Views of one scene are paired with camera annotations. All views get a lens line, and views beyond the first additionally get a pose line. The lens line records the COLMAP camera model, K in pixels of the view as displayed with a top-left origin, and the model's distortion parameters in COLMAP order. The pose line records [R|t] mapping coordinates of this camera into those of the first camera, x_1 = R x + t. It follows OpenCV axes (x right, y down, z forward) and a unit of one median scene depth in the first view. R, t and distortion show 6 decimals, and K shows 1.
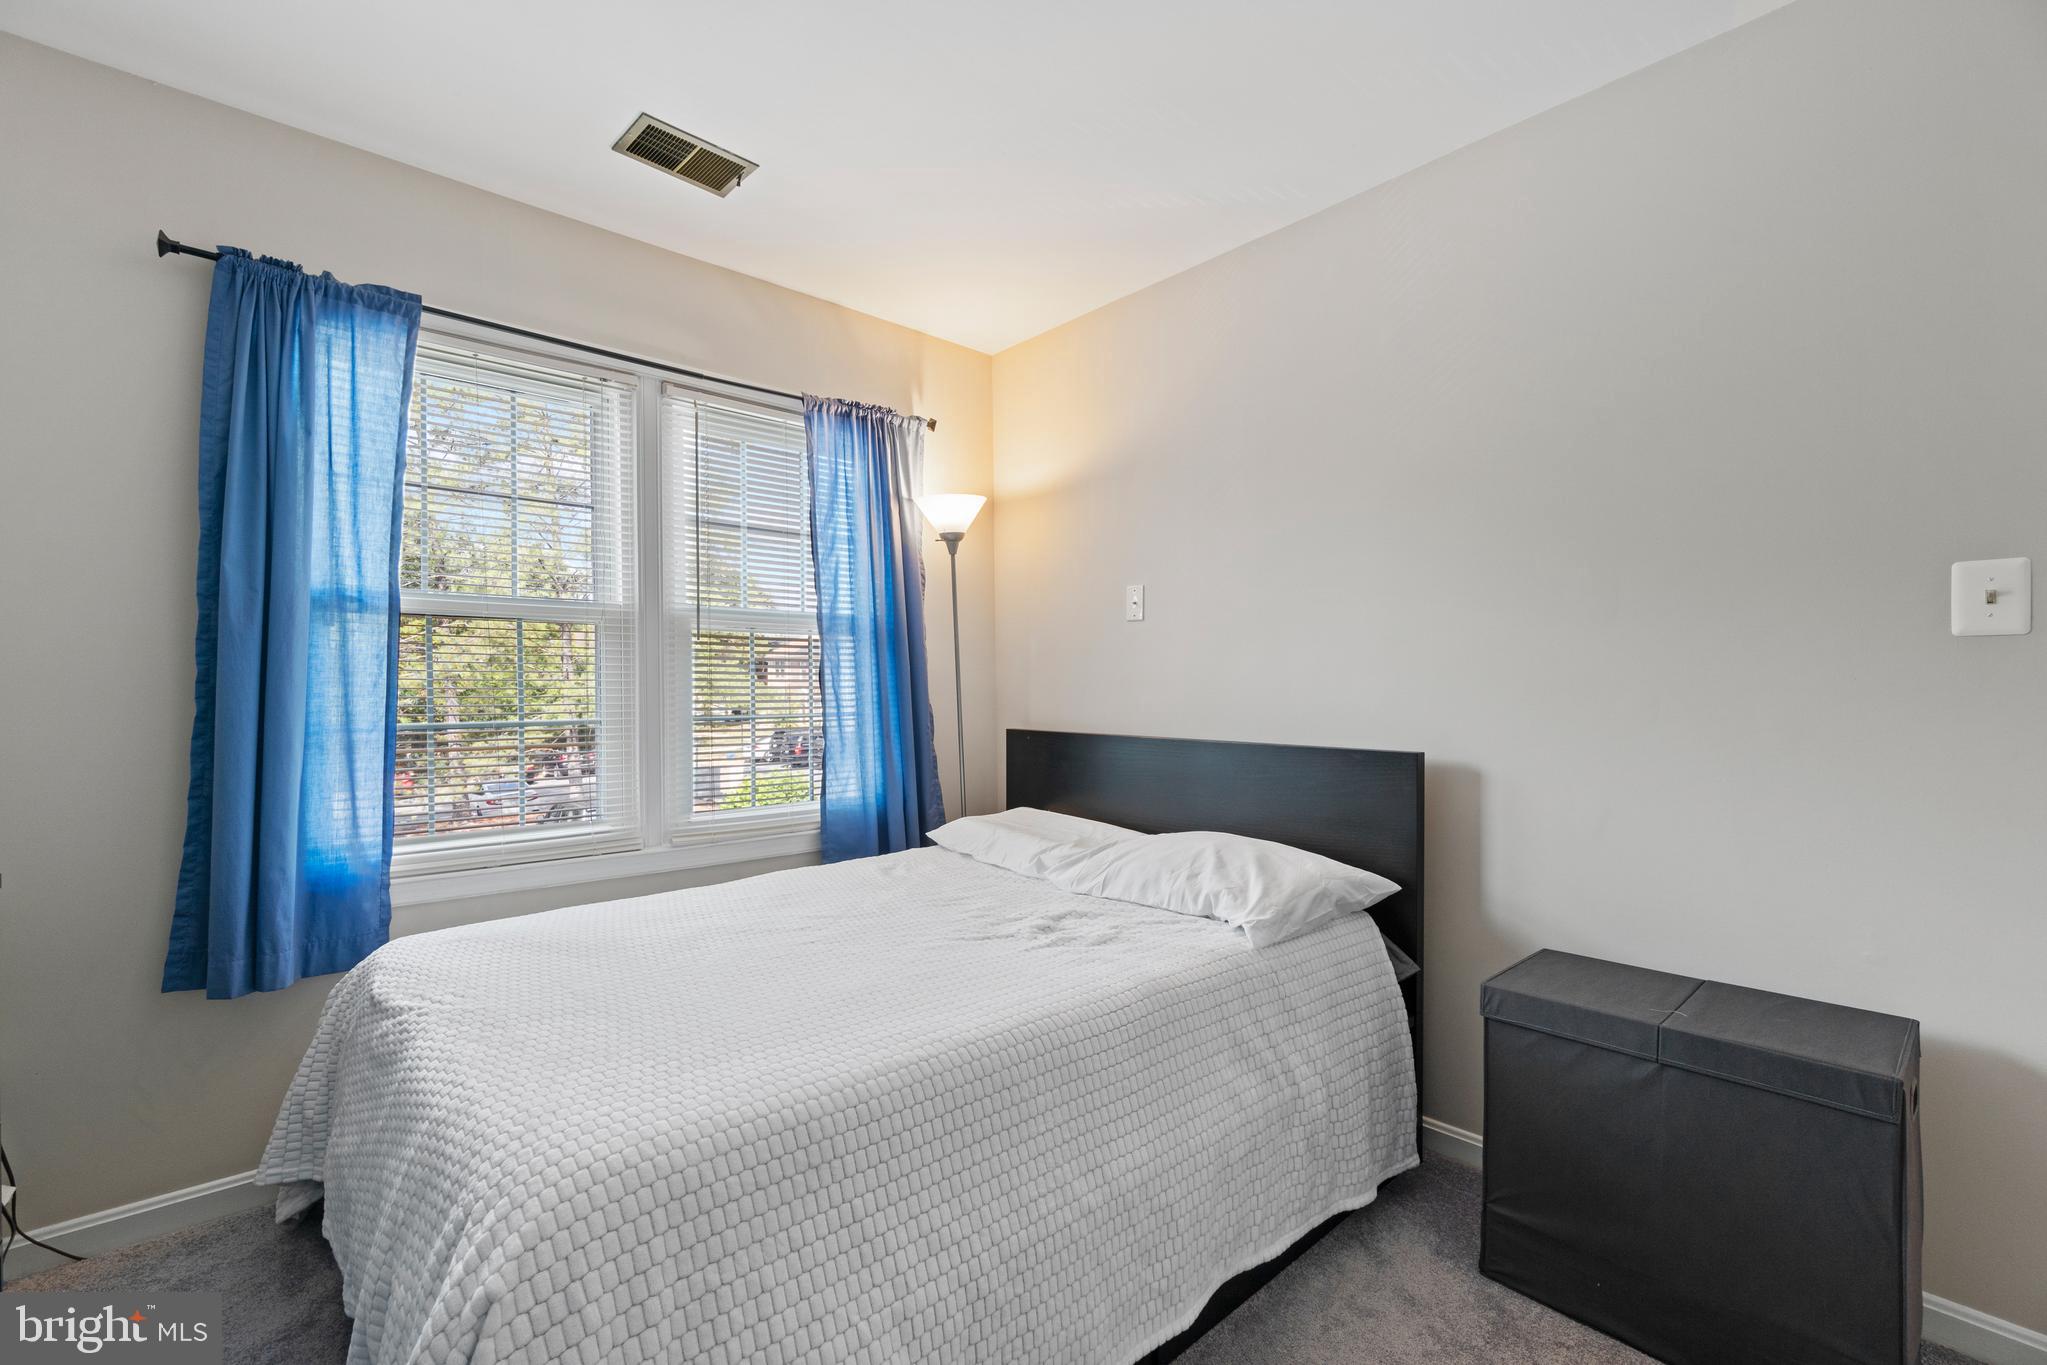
lens RADIAL K [[881.1, 0, 1011.4], [0, 881.1, 692.0], [0, 0, 1]] dist [-0.002330, -0.000071]
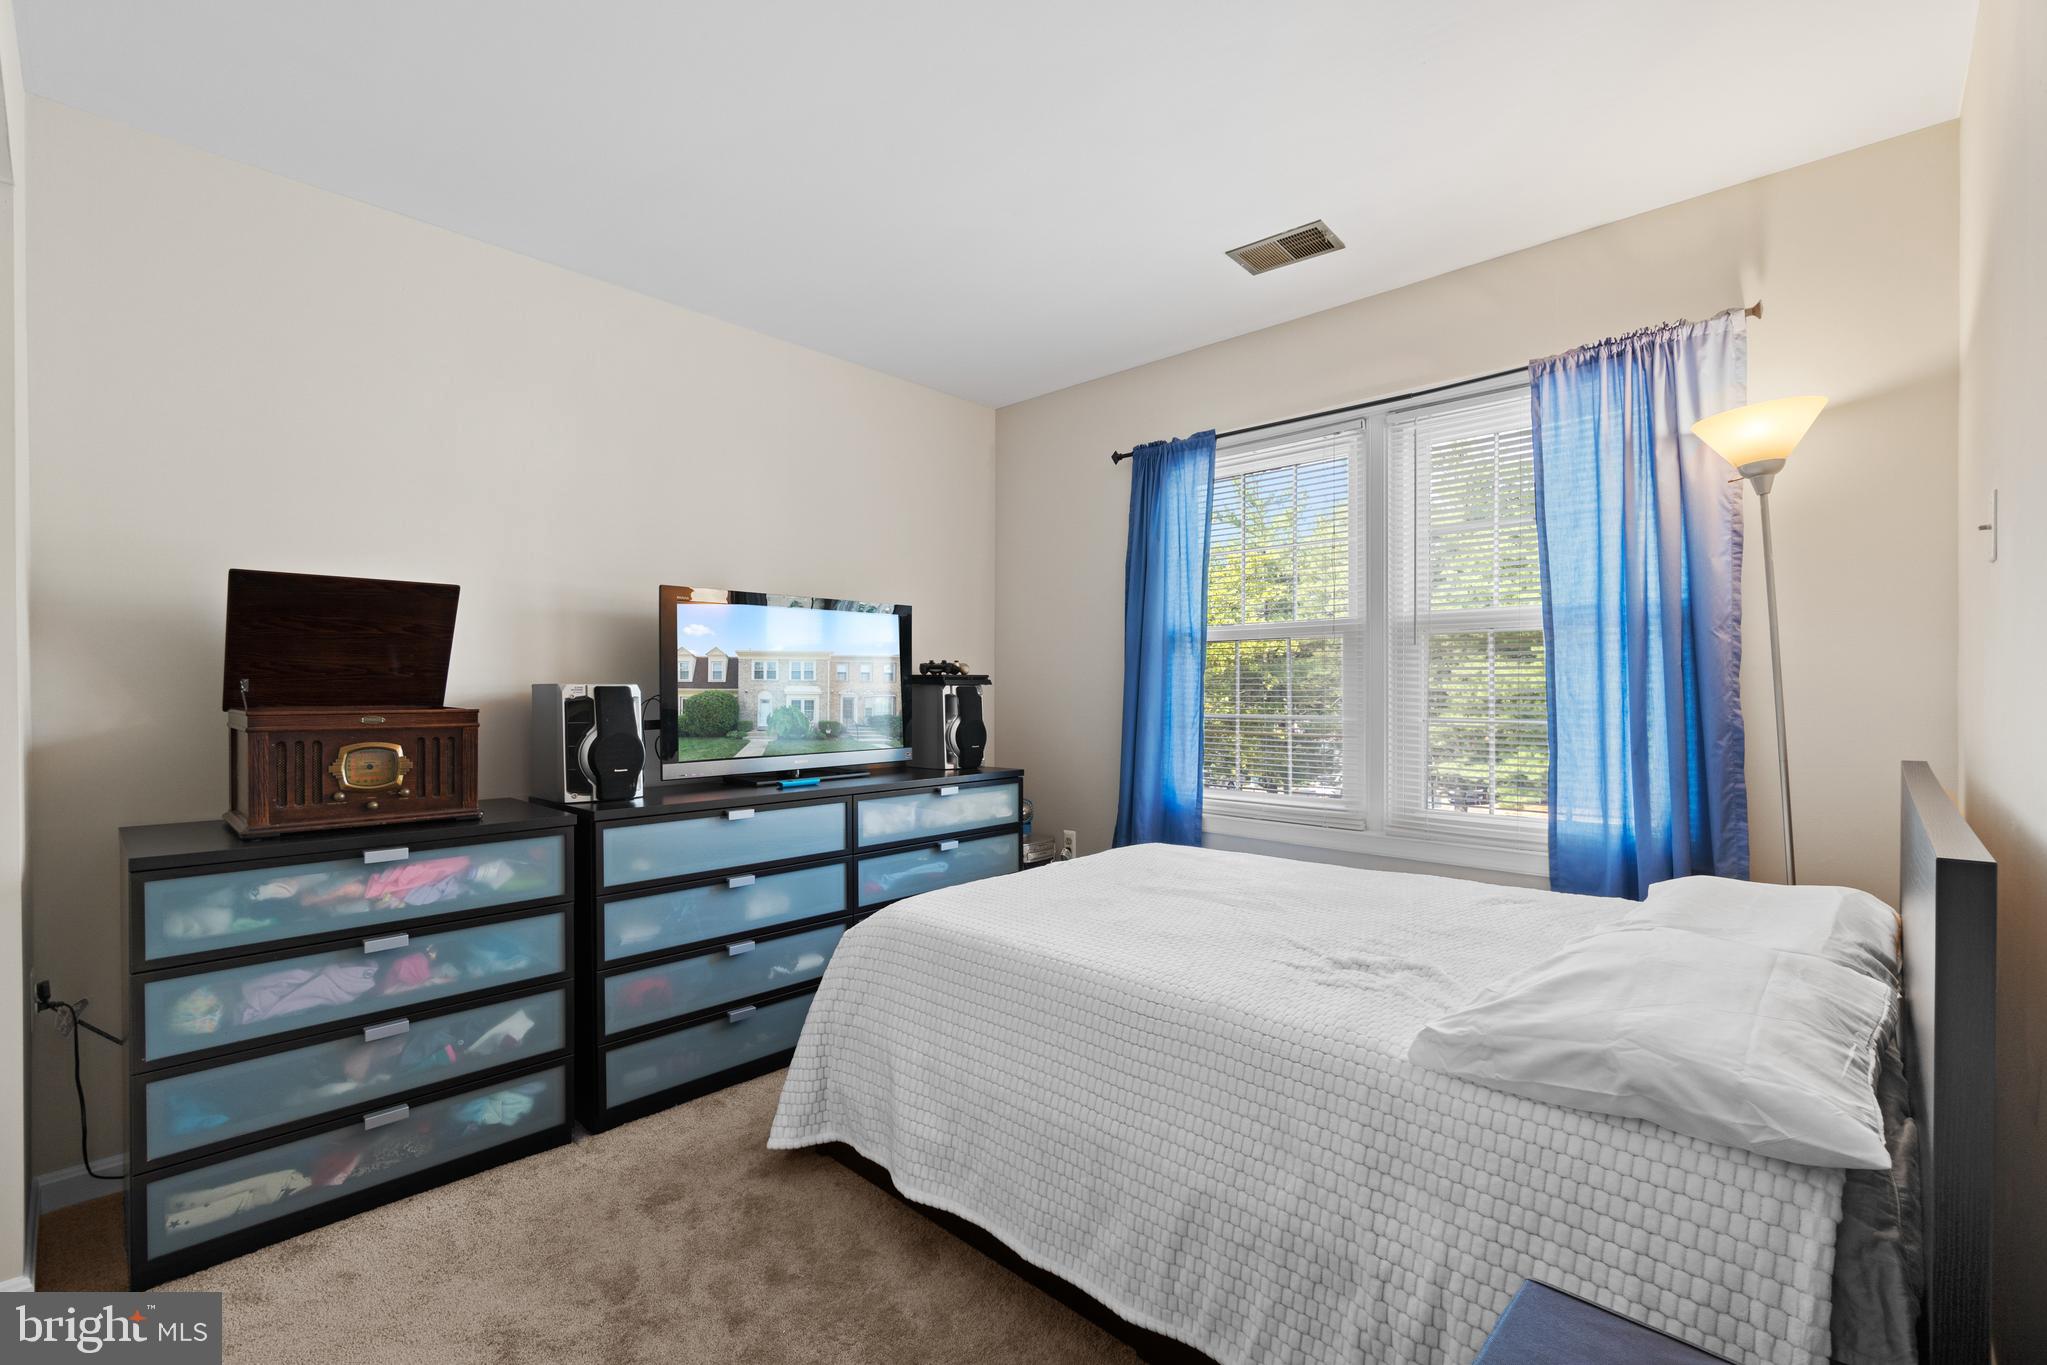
lens RADIAL K [[881.1, 0, 1011.4], [0, 881.1, 692.0], [0, 0, 1]] dist [-0.002330, -0.000071]
pose [[0.087819, 0.003639, -0.996130, 0.635957], [-0.006640, 0.999973, 0.003068, -0.002257], [0.996114, 0.006345, 0.087840, 0.415982]]
